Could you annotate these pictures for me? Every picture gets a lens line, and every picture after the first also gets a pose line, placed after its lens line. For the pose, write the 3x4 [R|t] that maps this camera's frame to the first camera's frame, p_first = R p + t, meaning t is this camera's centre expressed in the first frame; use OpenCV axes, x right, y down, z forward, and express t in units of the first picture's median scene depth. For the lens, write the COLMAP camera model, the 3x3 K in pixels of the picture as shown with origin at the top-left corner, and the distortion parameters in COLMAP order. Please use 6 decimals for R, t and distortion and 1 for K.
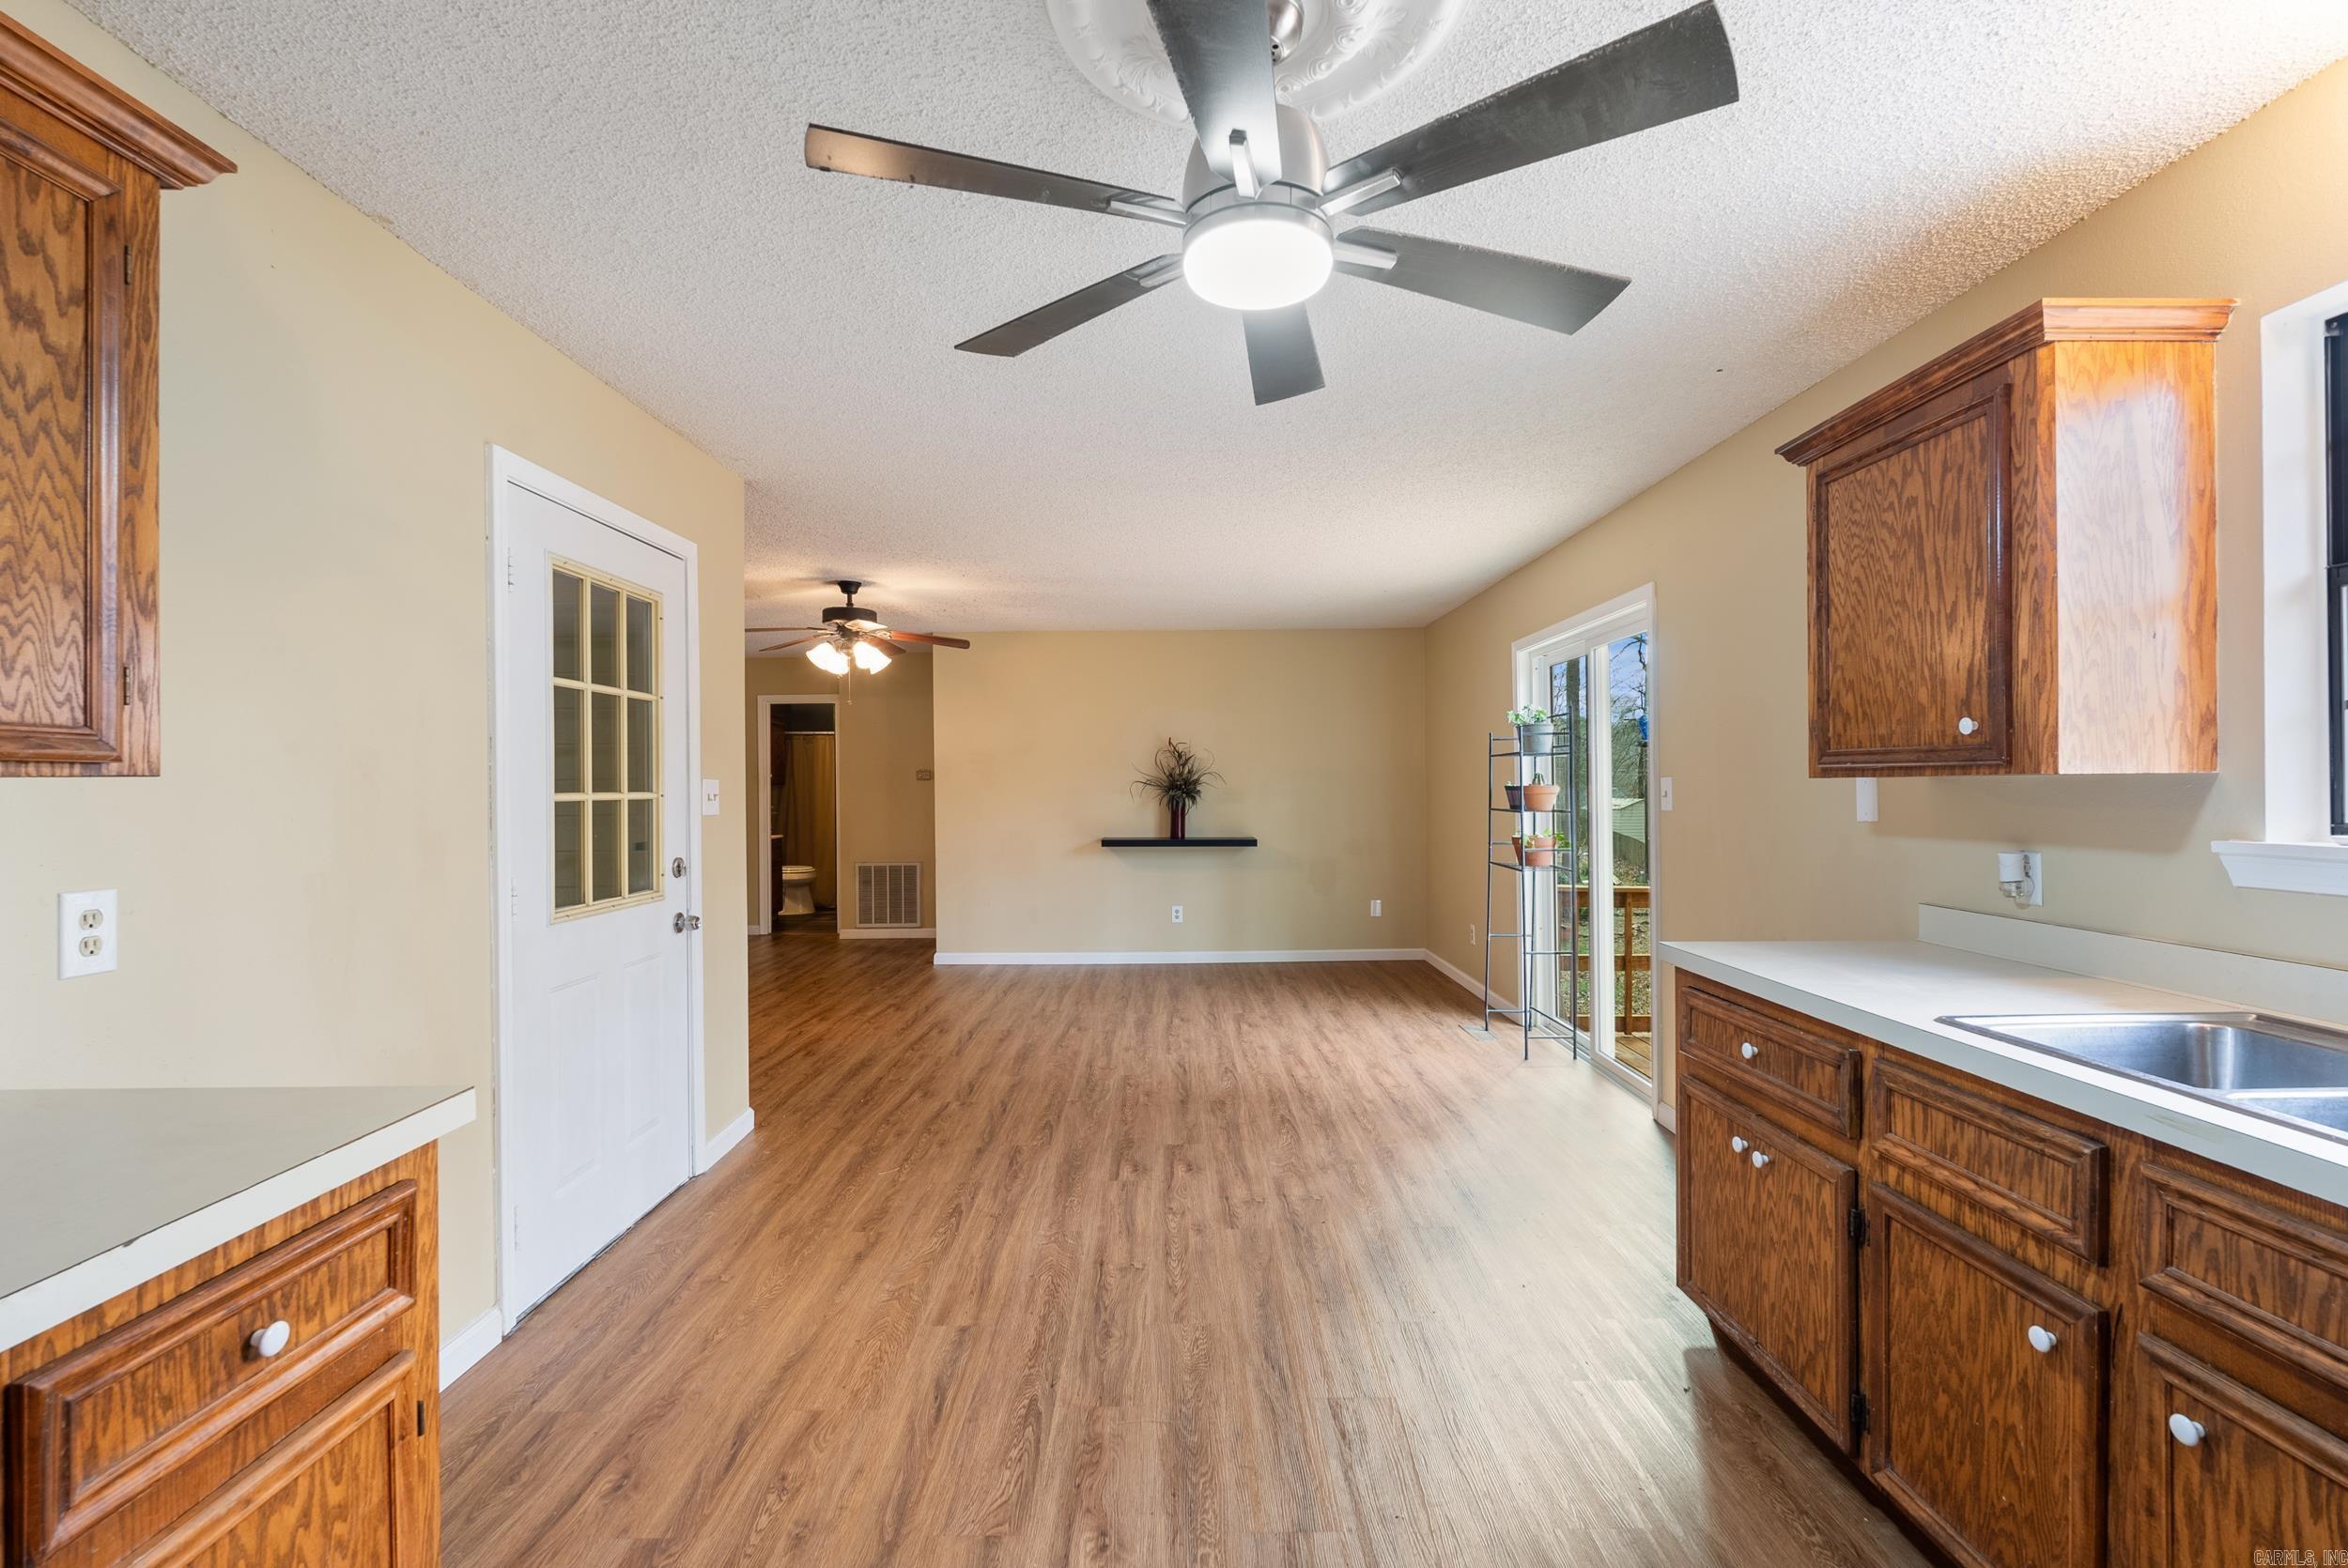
lens RADIAL K [[1035.6, 0, 1183.6], [0, 1035.6, 786.2], [0, 0, 1]] dist [-0.008806, 0.002989]
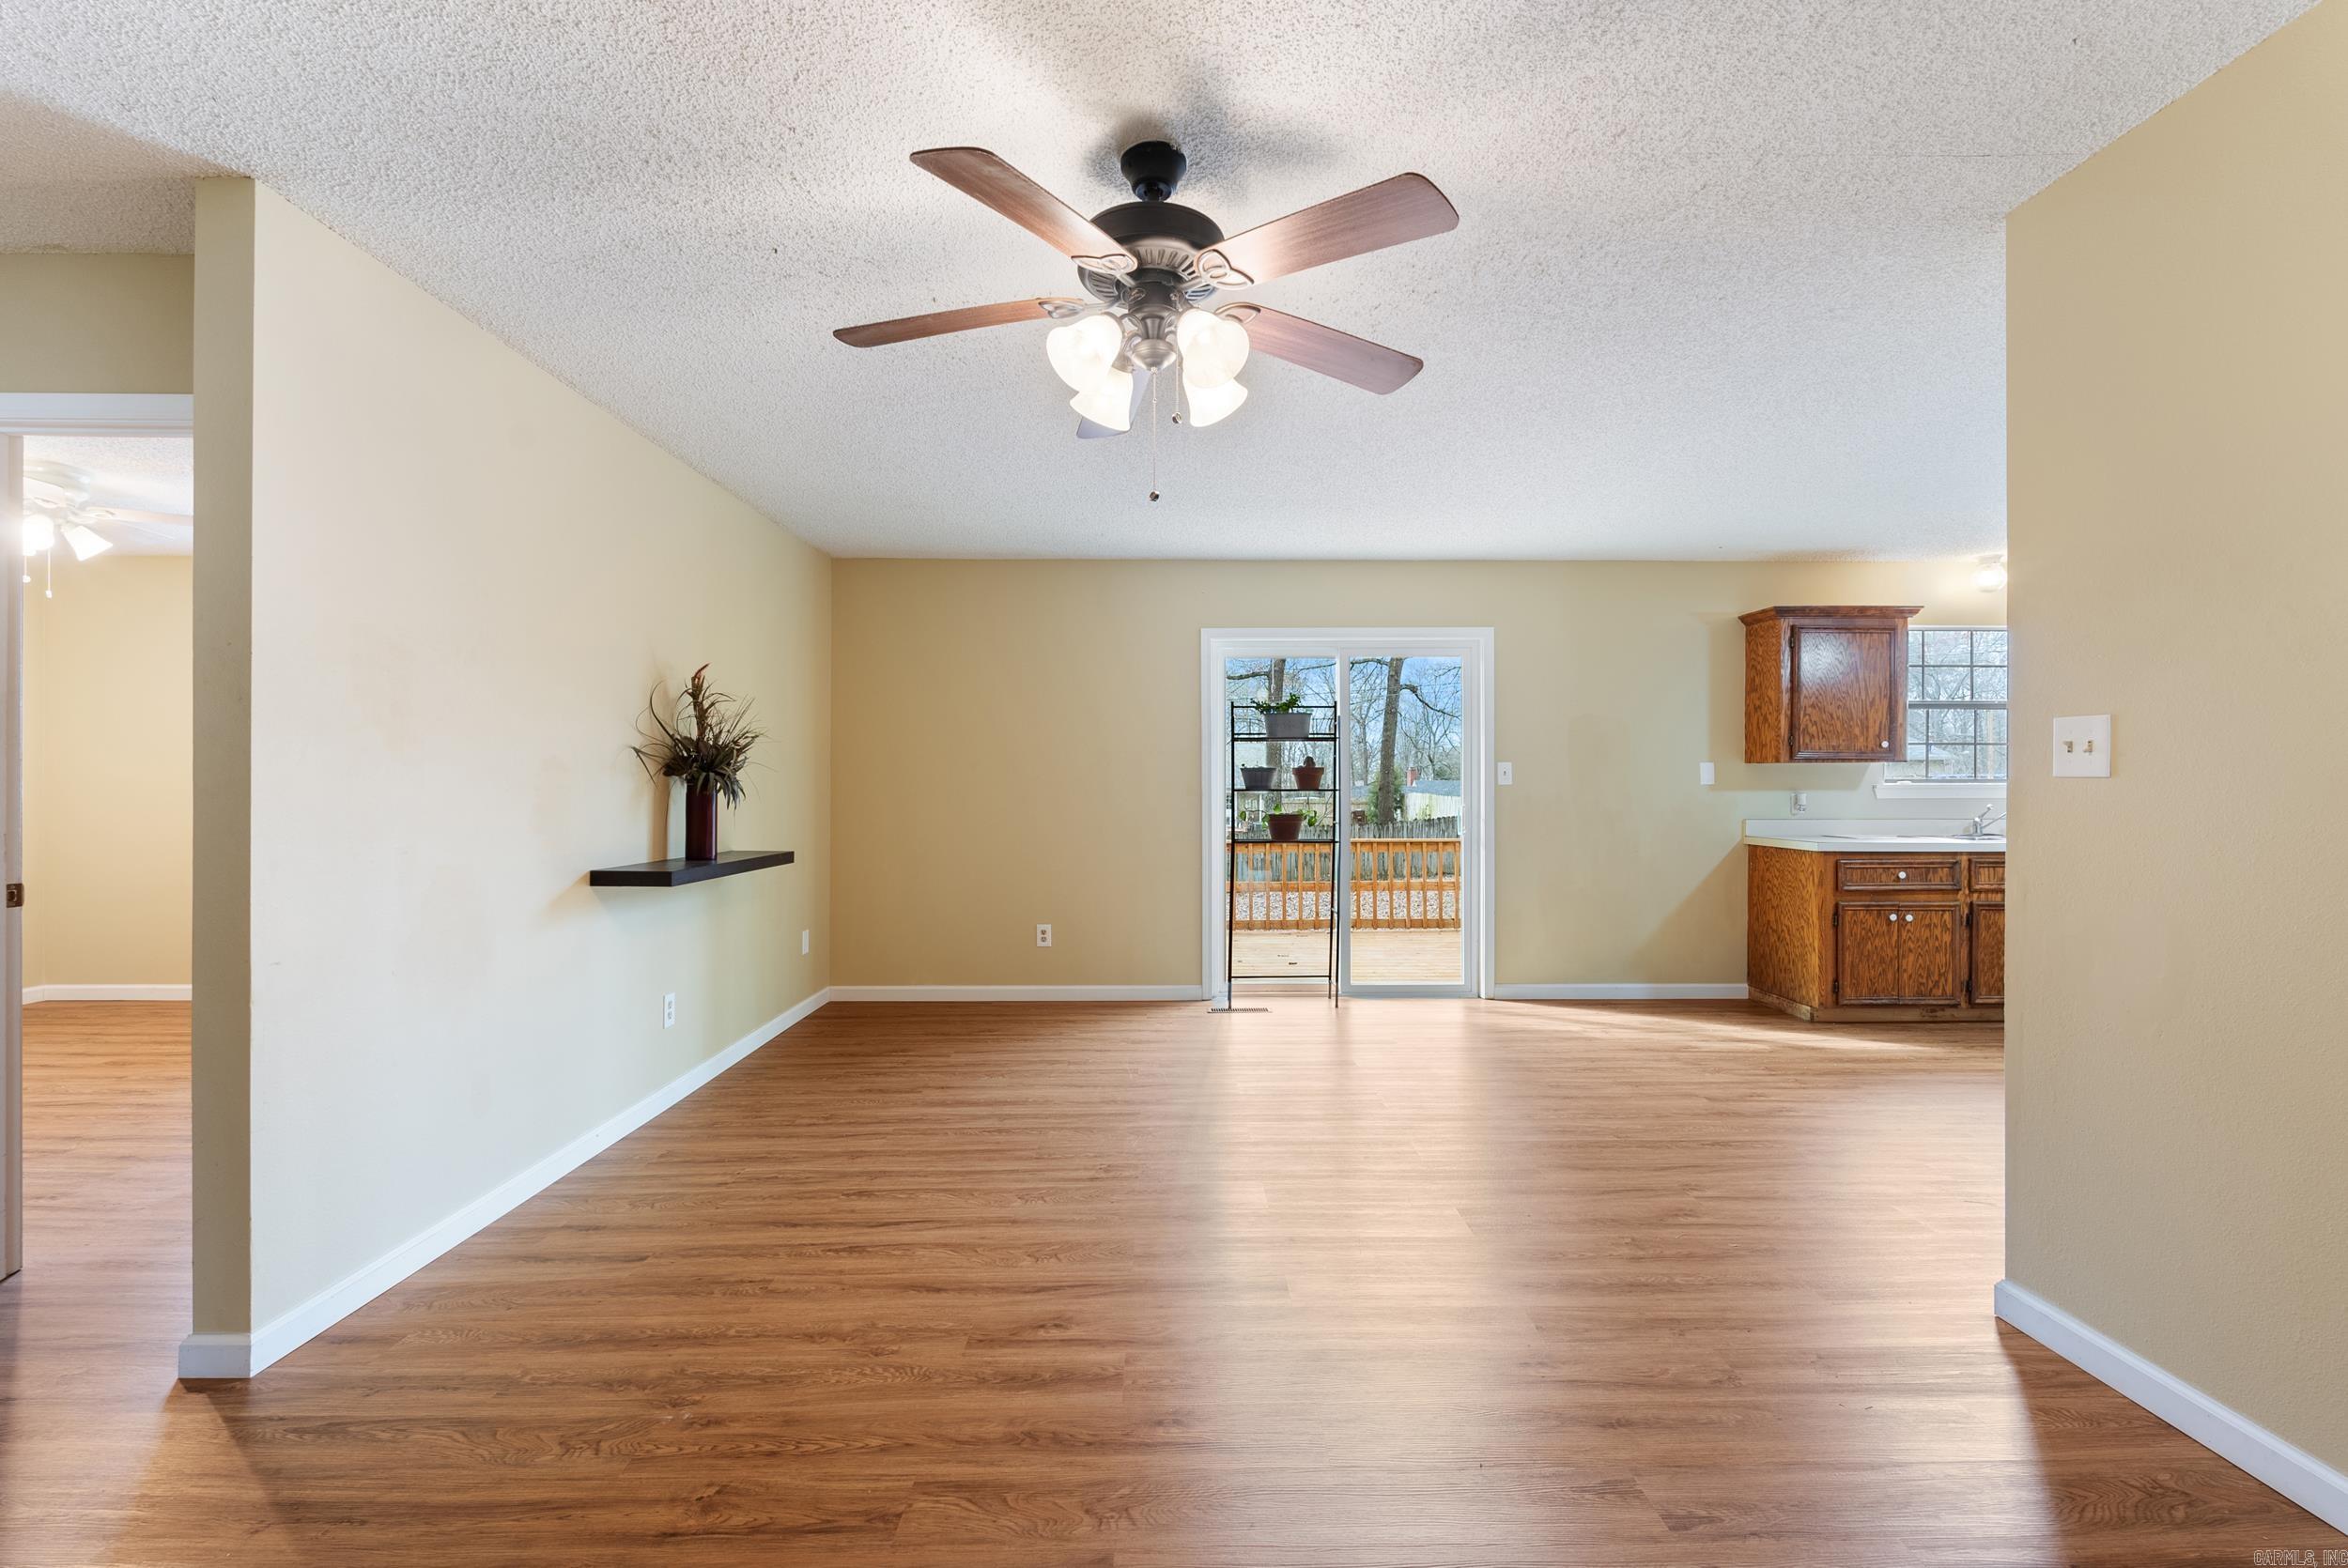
lens RADIAL K [[1035.6, 0, 1177.8], [0, 1035.6, 784.3], [0, 0, 1]] dist [-0.008806, 0.002989]
pose [[0.003253, 0.006152, 0.999976, -1.665342], [0.002824, 0.999977, -0.006161, 0.050219], [-0.999991, 0.002844, 0.003236, 2.405225]]
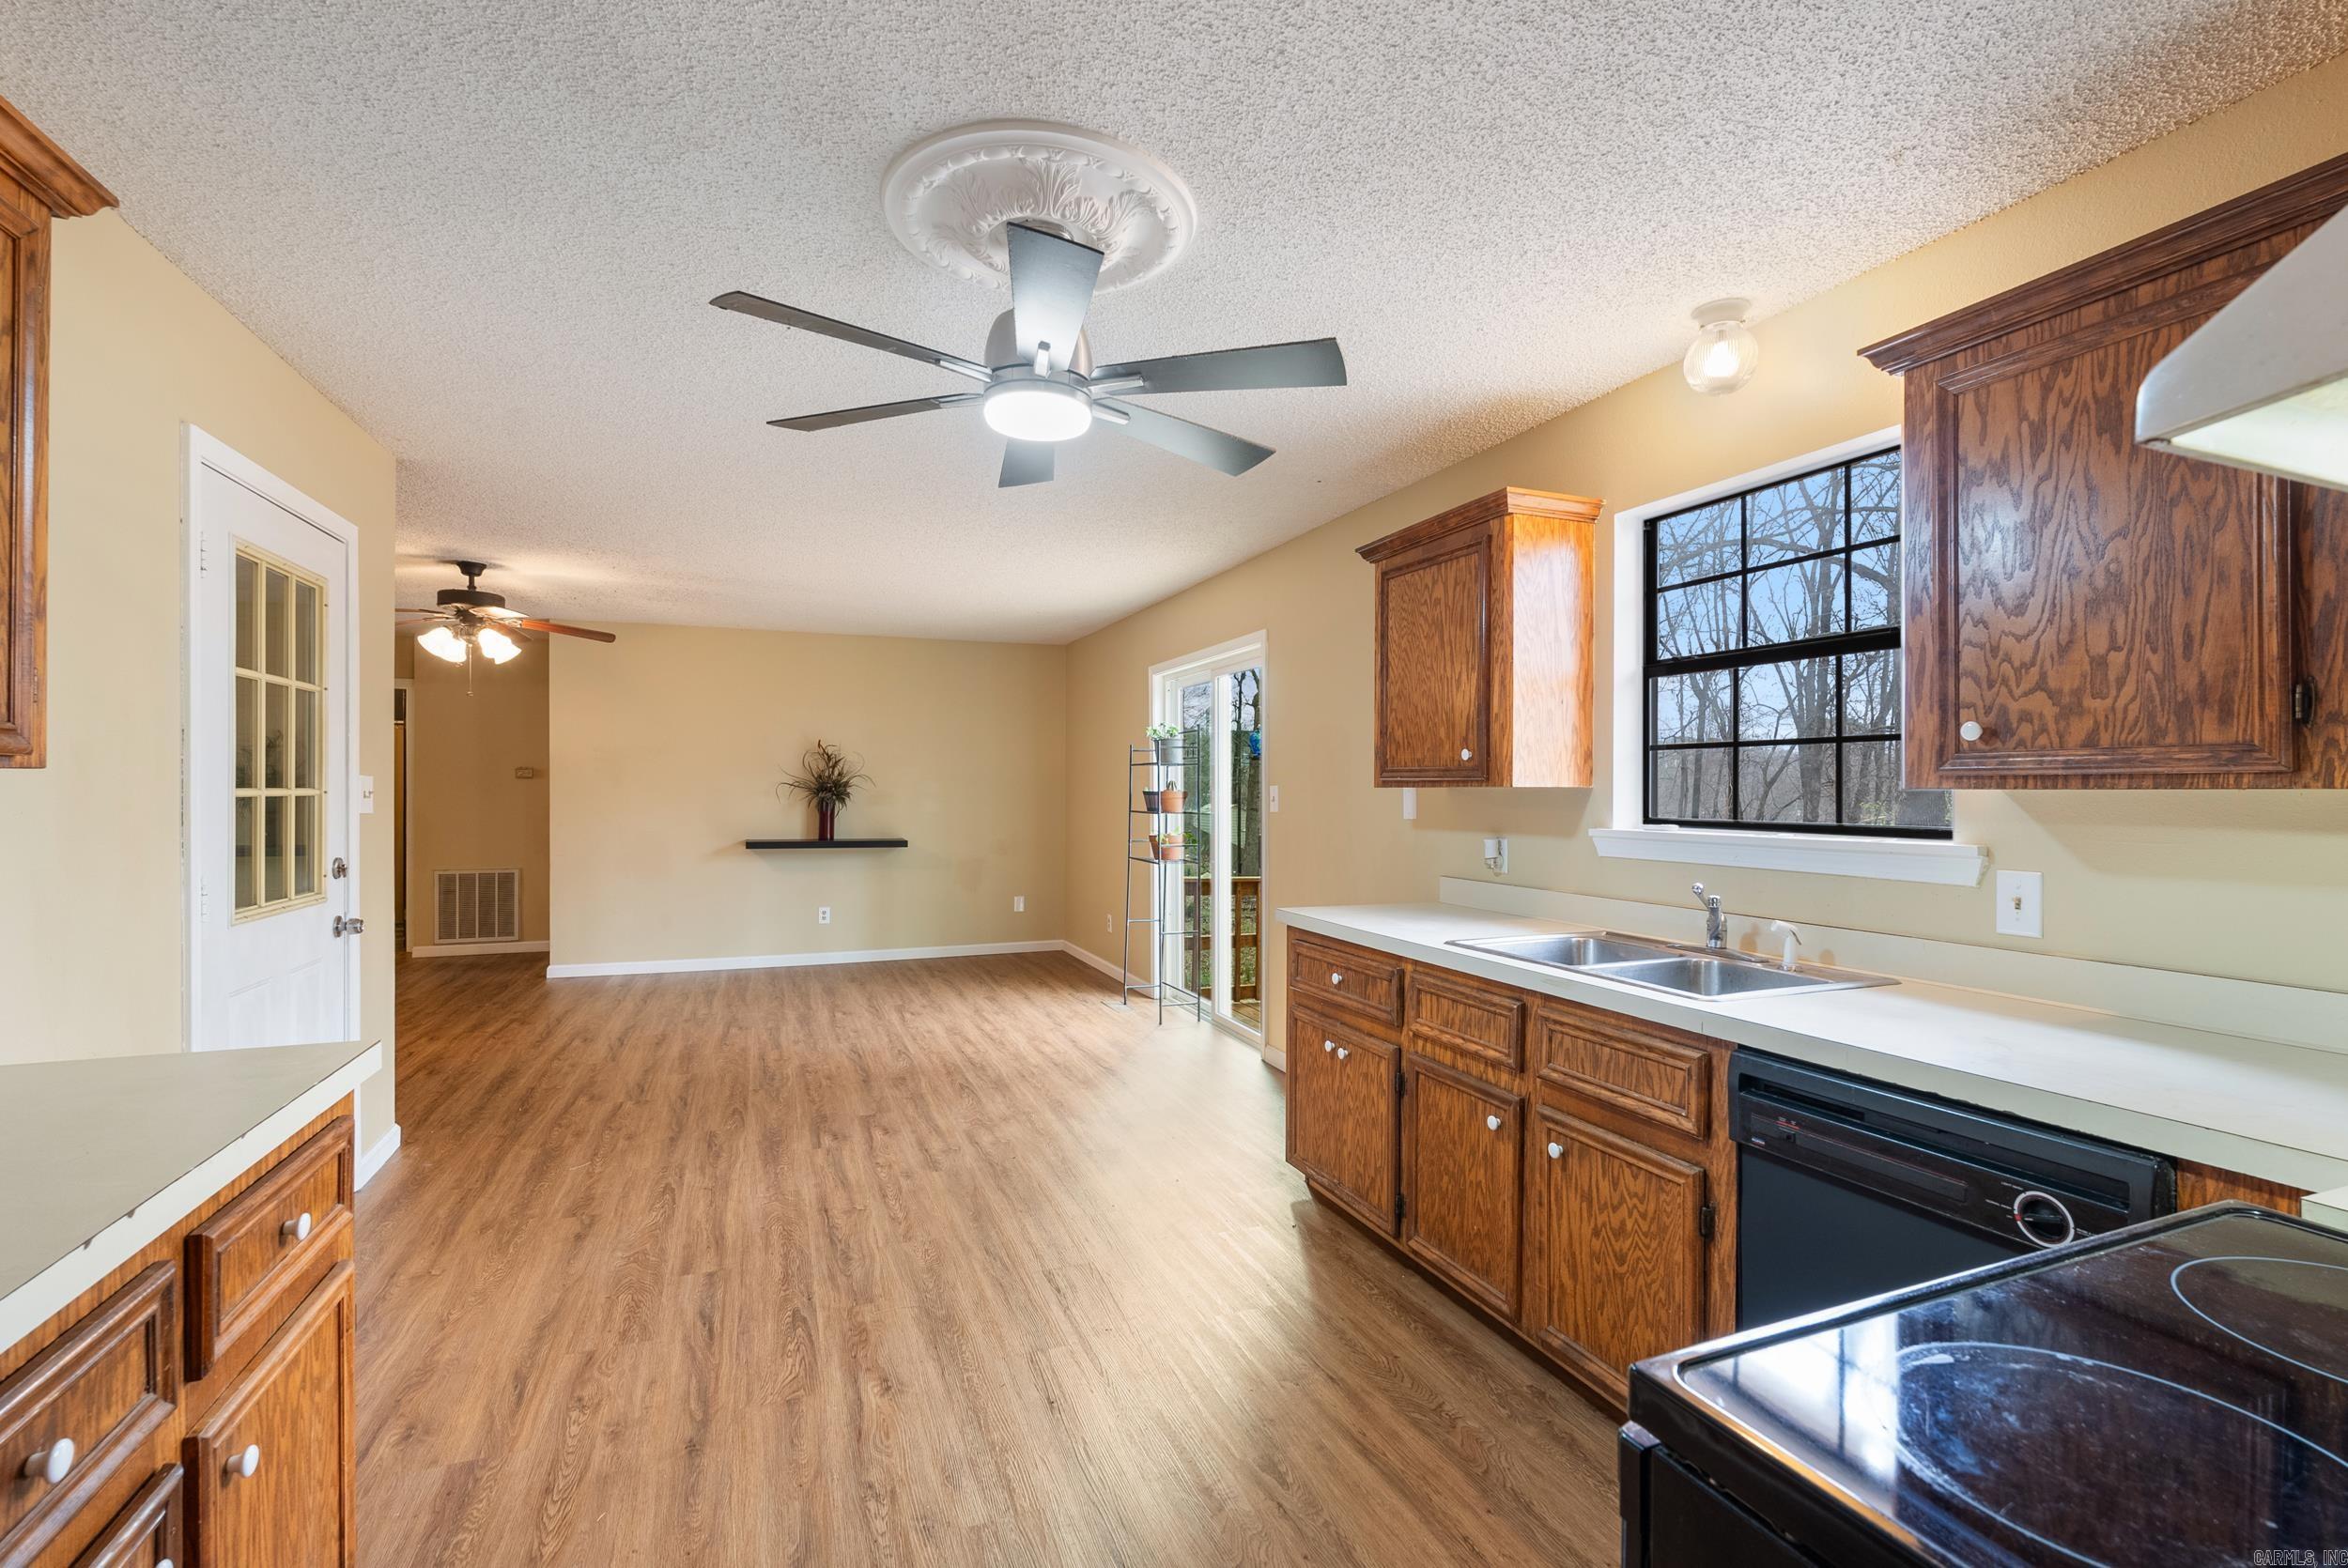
lens RADIAL K [[1035.6, 0, 1194.8], [0, 1035.6, 795.4], [0, 0, 1]] dist [-0.008806, 0.002989]
pose [[0.929285, 0.008698, 0.369260, -0.147597], [-0.010306, 0.999944, 0.002384, 0.002029], [-0.369219, -0.006021, 0.929323, -0.229279]]
